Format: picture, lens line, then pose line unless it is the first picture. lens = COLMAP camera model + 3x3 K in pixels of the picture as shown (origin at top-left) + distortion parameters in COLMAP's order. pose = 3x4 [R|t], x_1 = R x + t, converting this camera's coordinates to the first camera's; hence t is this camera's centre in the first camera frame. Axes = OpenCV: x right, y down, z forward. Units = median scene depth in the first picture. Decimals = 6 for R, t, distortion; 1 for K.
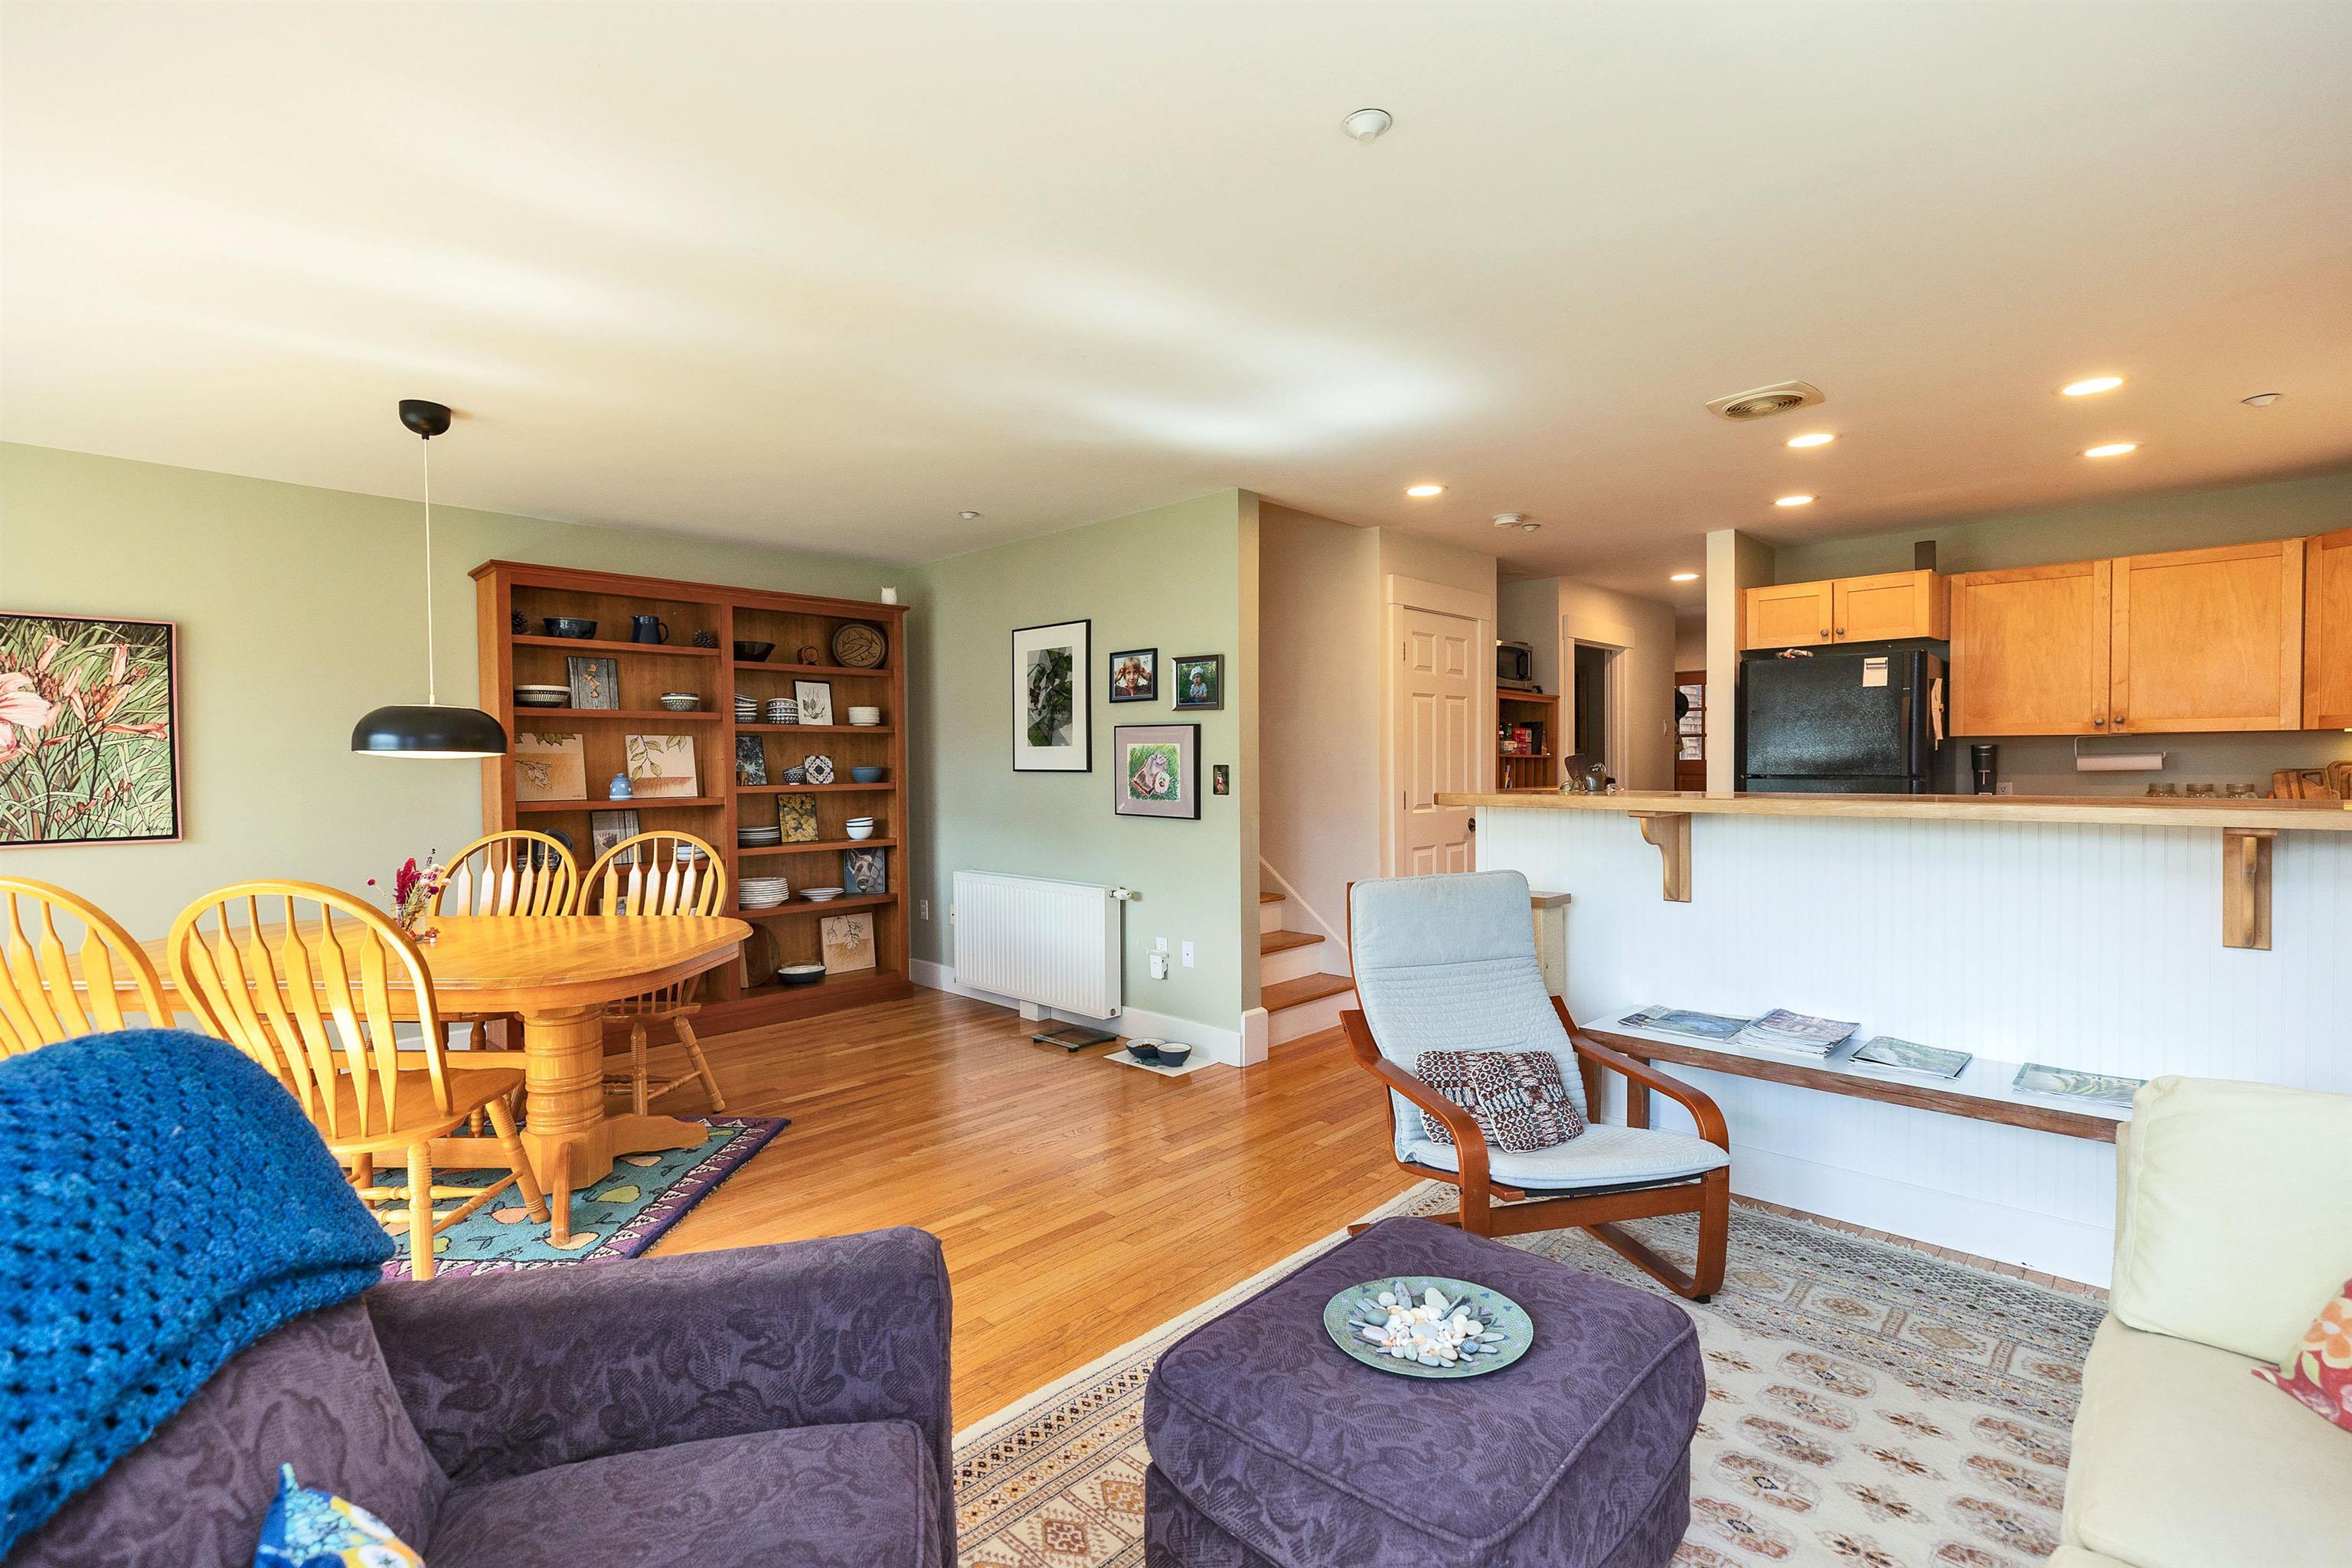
lens RADIAL K [[1049.9, 0, 1172.5], [0, 1049.9, 776.4], [0, 0, 1]] dist [0.010005, -0.000990]
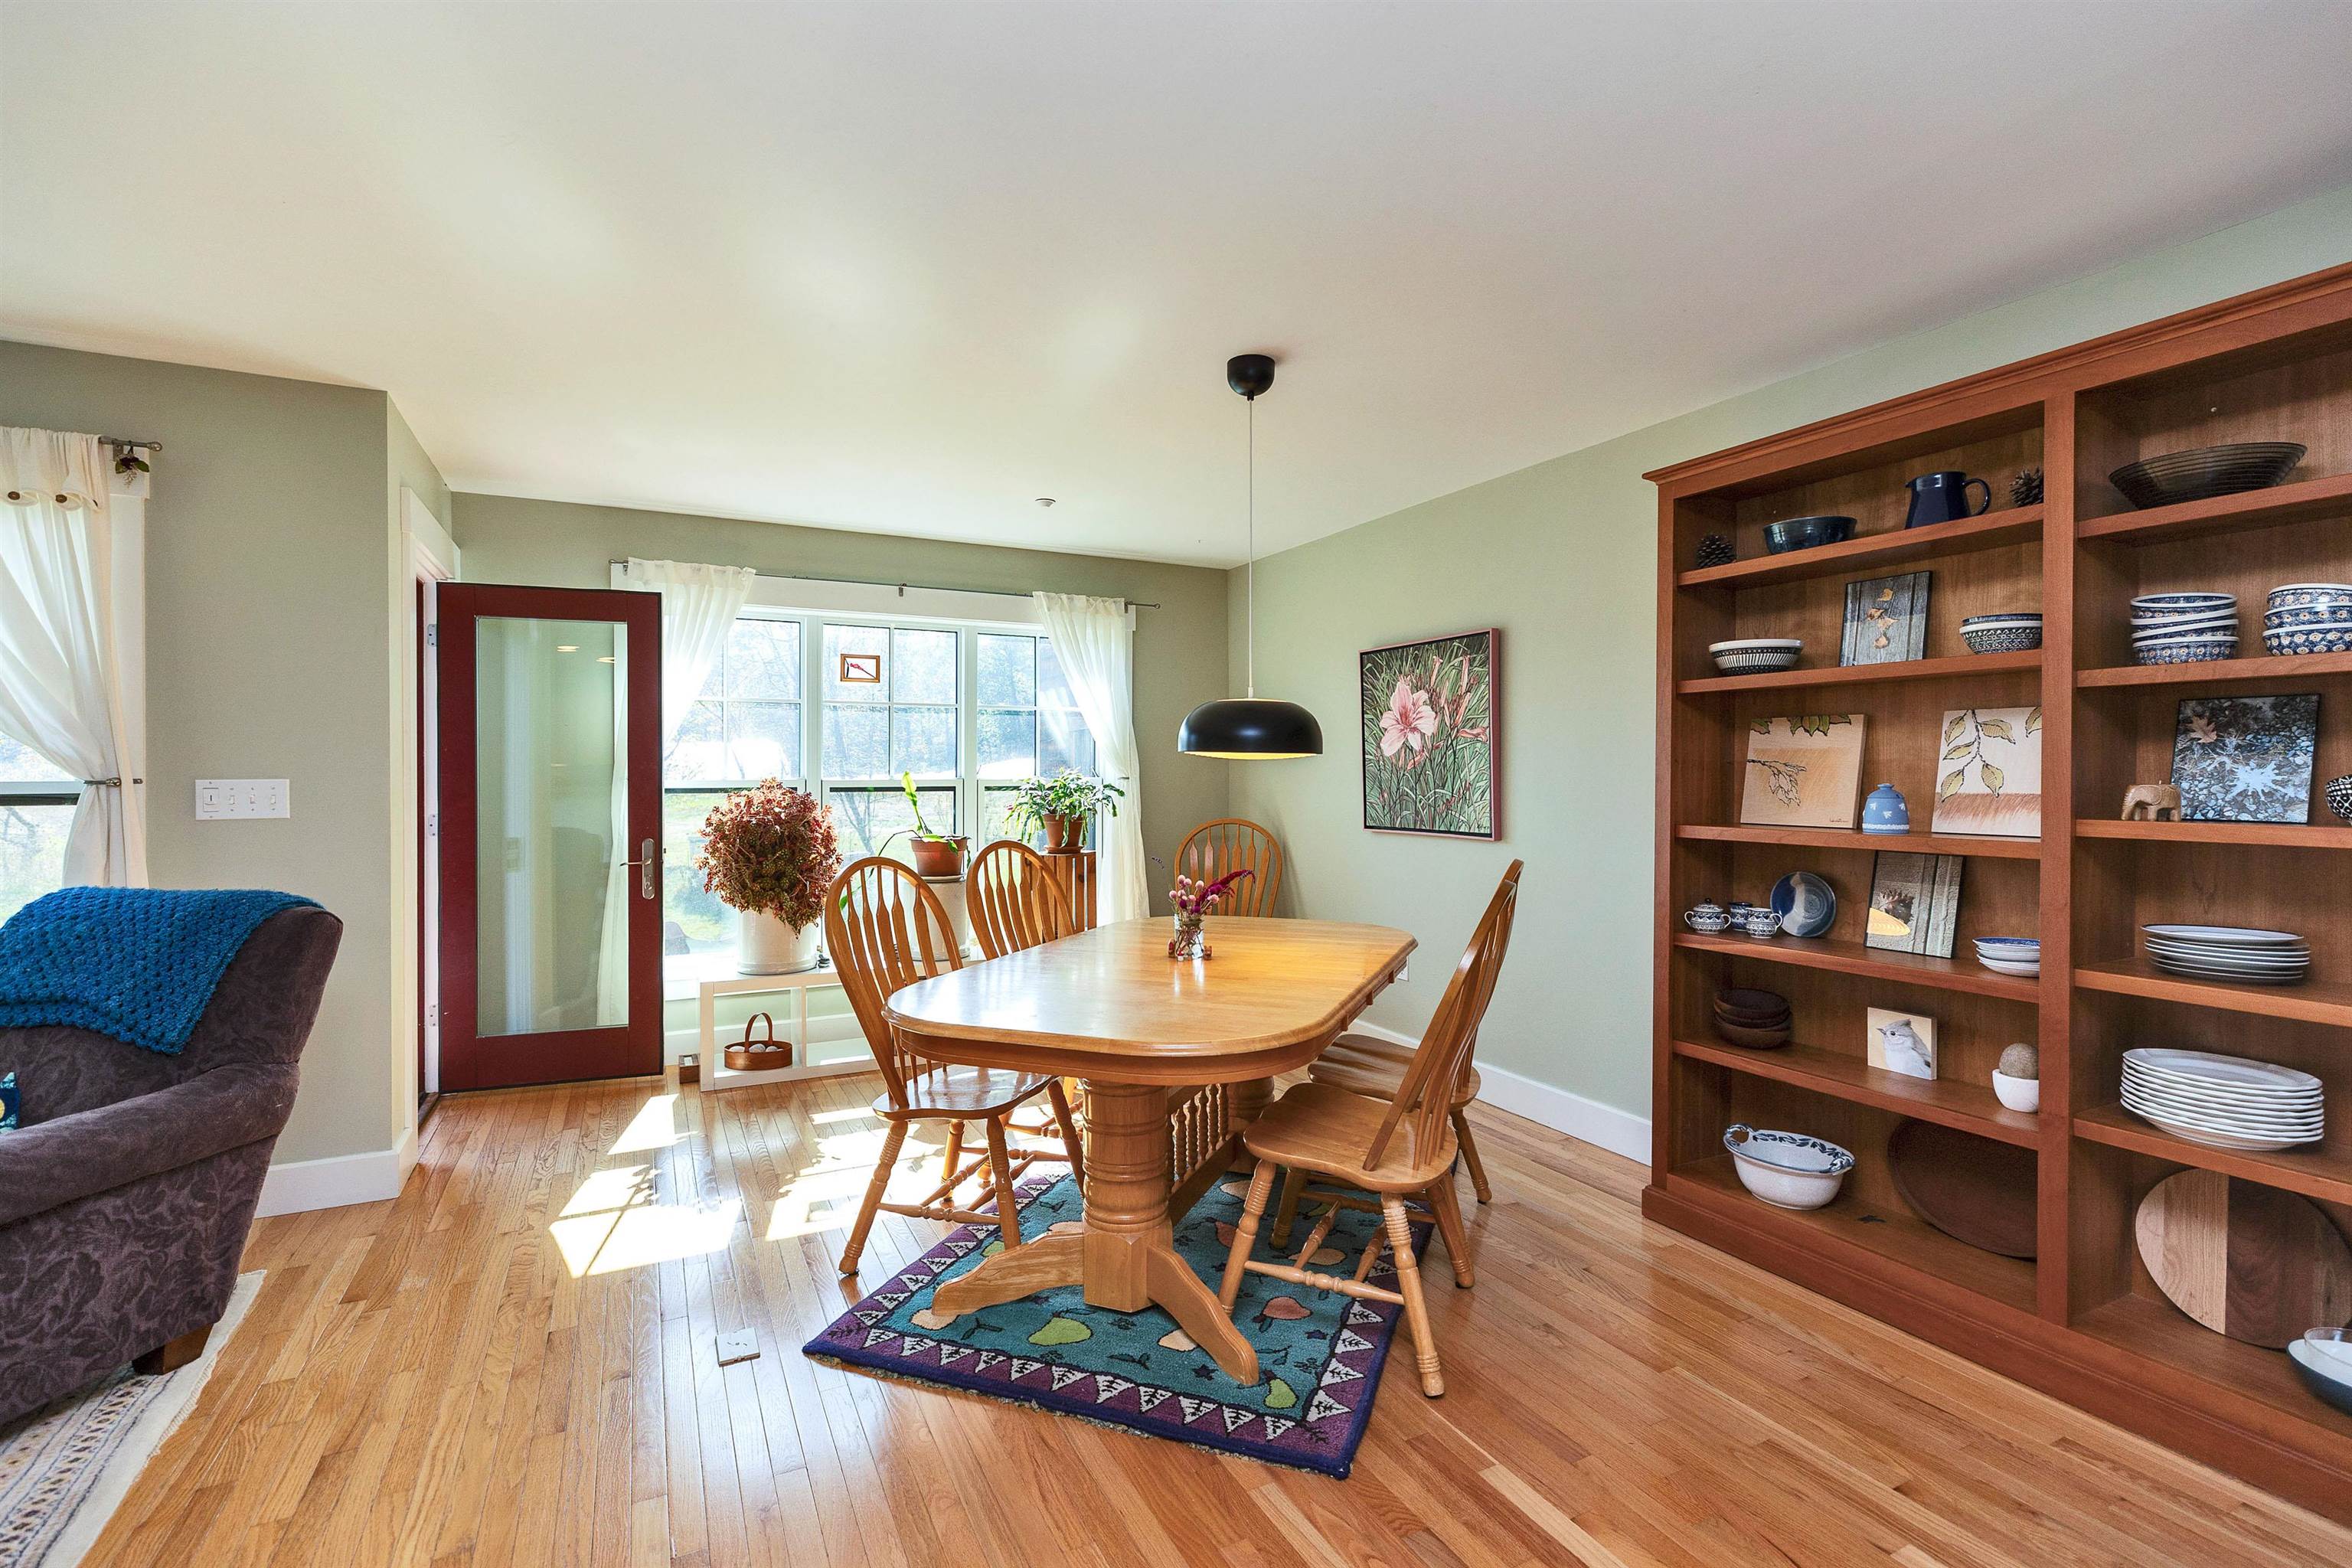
lens RADIAL K [[1049.9, 0, 1172.5], [0, 1049.9, 776.4], [0, 0, 1]] dist [0.010005, -0.000990]
pose [[-0.320417, 0.009128, -0.947233, 0.106598], [-0.014462, 0.999790, 0.014527, -0.009422], [0.947166, 0.018354, -0.320217, 0.848484]]
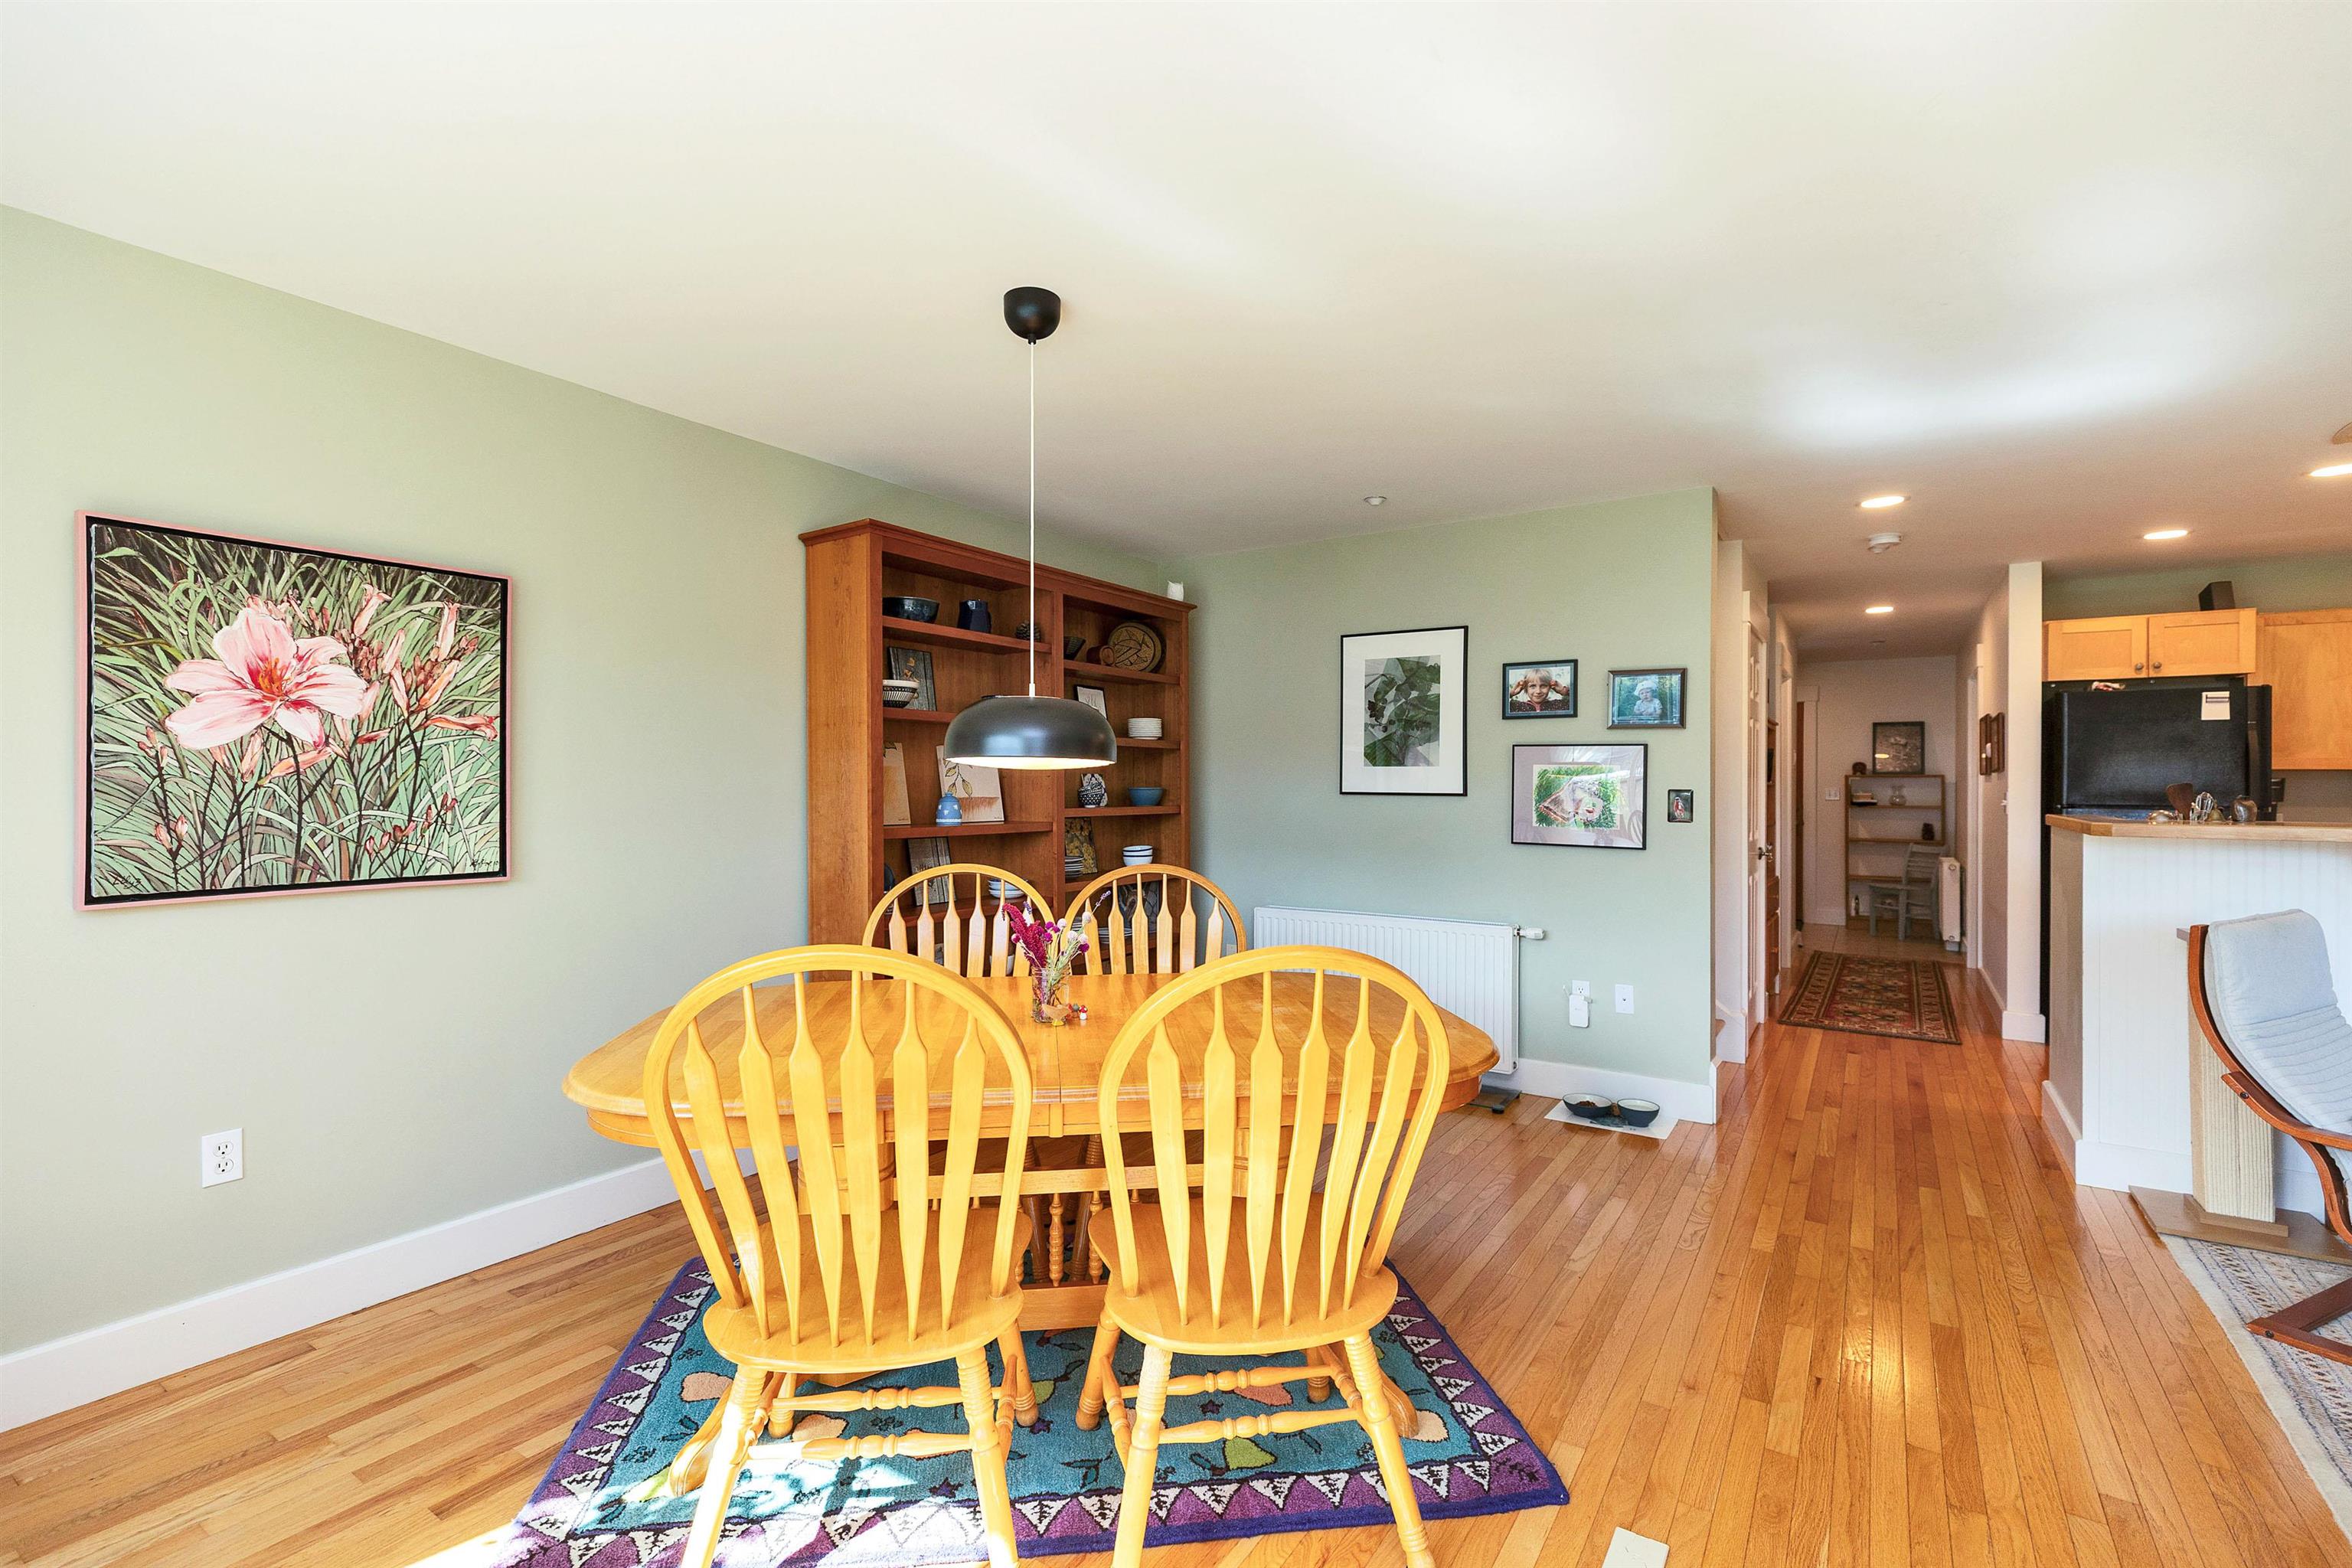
lens RADIAL K [[1052.0, 0, 1176.0], [0, 1052.0, 784.0], [0, 0, 1]] dist [0.008669, -0.000520]
pose [[0.983484, 0.011721, 0.180616, -0.511427], [-0.008675, 0.999807, -0.017647, 0.003752], [-0.180788, 0.015789, 0.983395, 0.173844]]
